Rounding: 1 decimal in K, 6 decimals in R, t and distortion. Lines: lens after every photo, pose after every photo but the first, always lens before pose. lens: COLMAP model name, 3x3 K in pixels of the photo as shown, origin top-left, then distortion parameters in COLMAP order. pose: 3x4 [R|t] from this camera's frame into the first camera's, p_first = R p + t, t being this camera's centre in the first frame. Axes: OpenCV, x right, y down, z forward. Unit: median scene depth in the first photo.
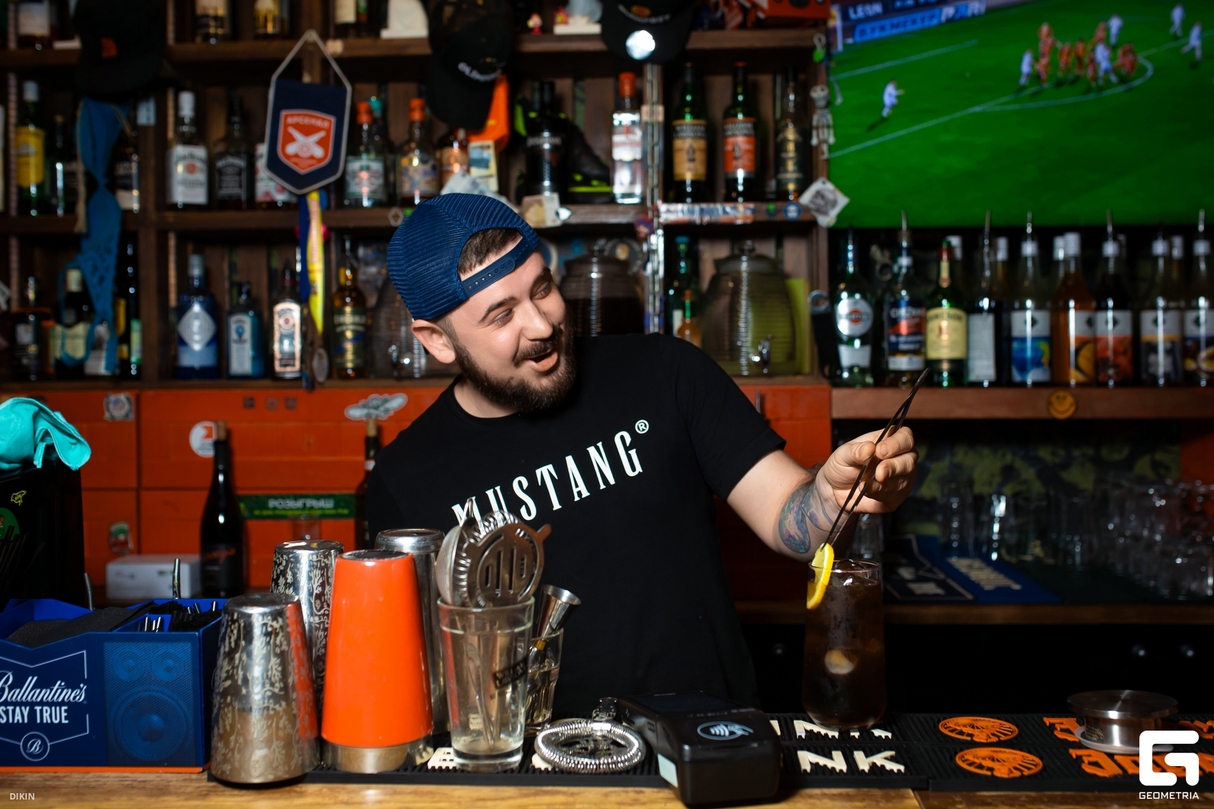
lens RADIAL K [[1285.8, 0, 591.0], [0, 1285.8, 363.8], [0, 0, 1]] dist [-0.032979, 0.000000]
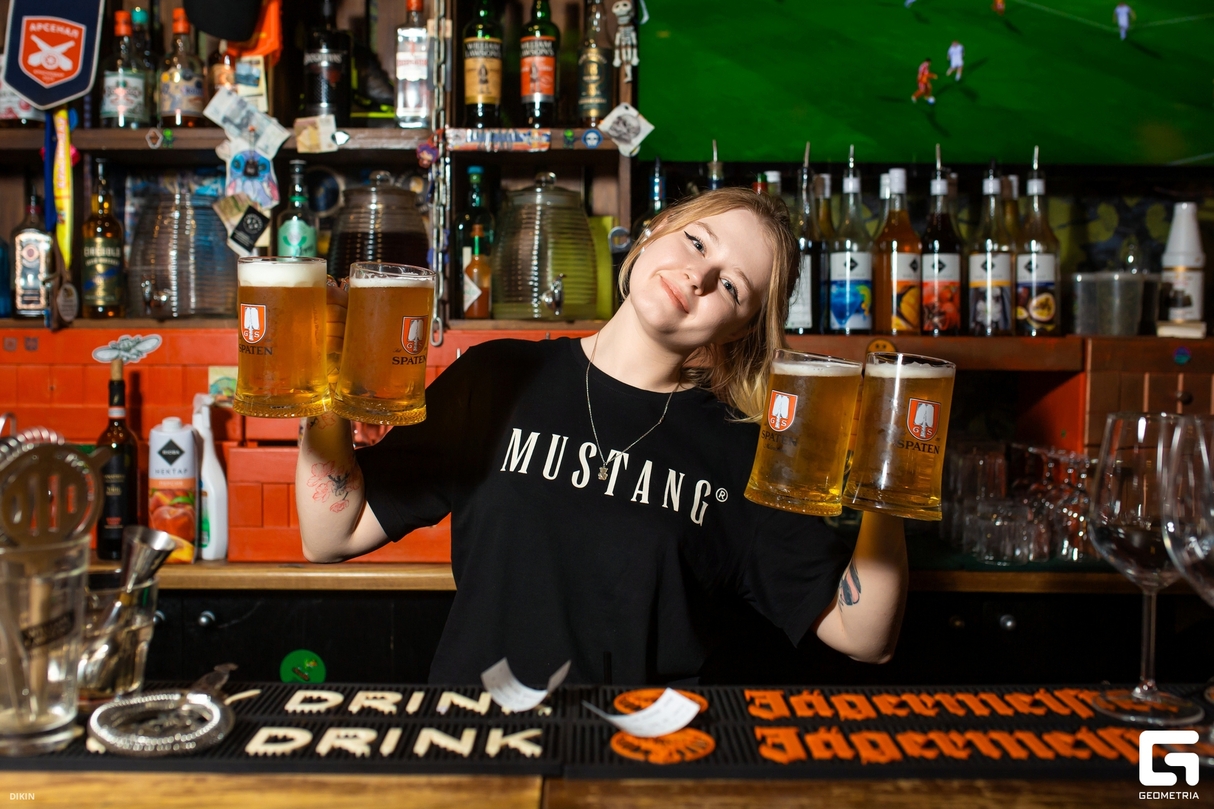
lens RADIAL K [[1285.8, 0, 581.8], [0, 1285.8, 359.6], [0, 0, 1]] dist [-0.032979, 0.000000]
pose [[0.998713, 0.010799, 0.049548, 0.105584], [-0.011351, 0.999876, 0.010869, 0.027601], [-0.049424, -0.011418, 0.998713, 0.088806]]
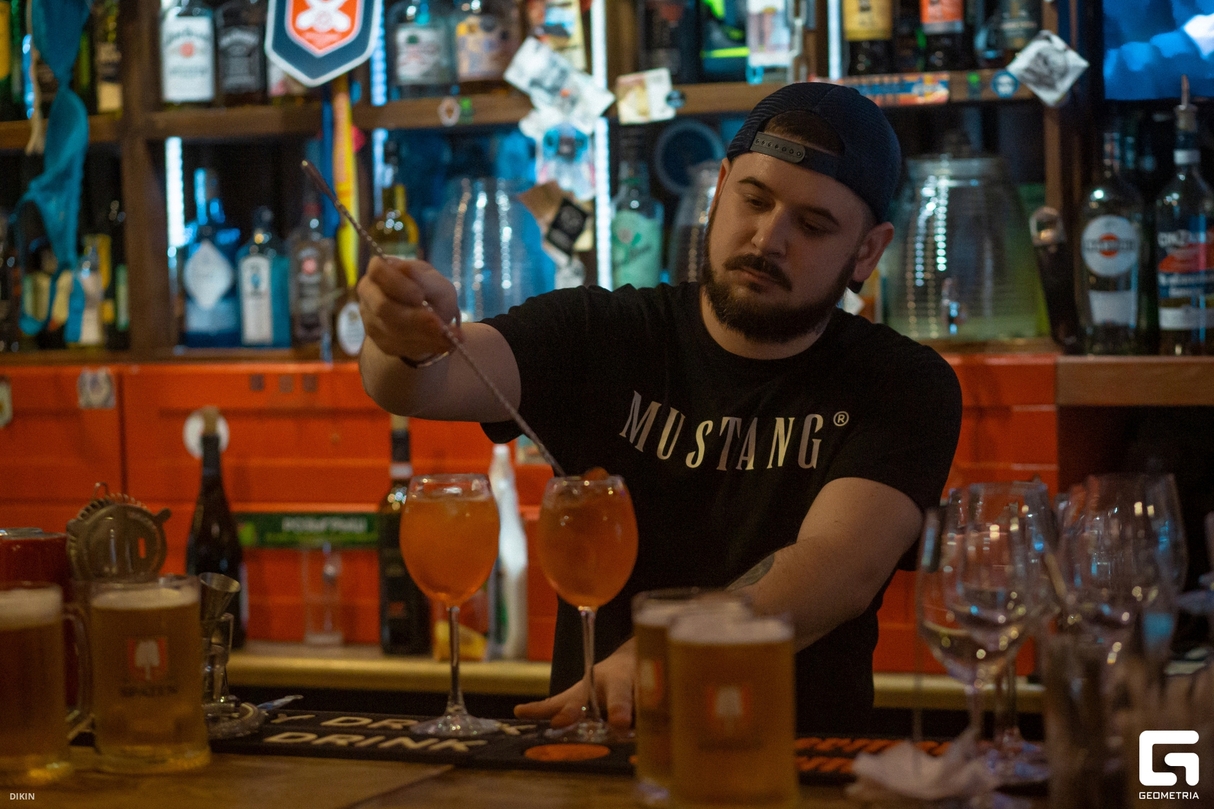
lens RADIAL K [[3079.4, 0, 611.3], [0, 3079.4, 404.5], [0, 0, 1]] dist [-0.069540, 0.000000]
pose [[0.935716, 0.000736, -0.352753, 0.513618], [0.013475, 0.999193, 0.037828, -0.019069], [0.352496, -0.040150, 0.934952, -0.517350]]
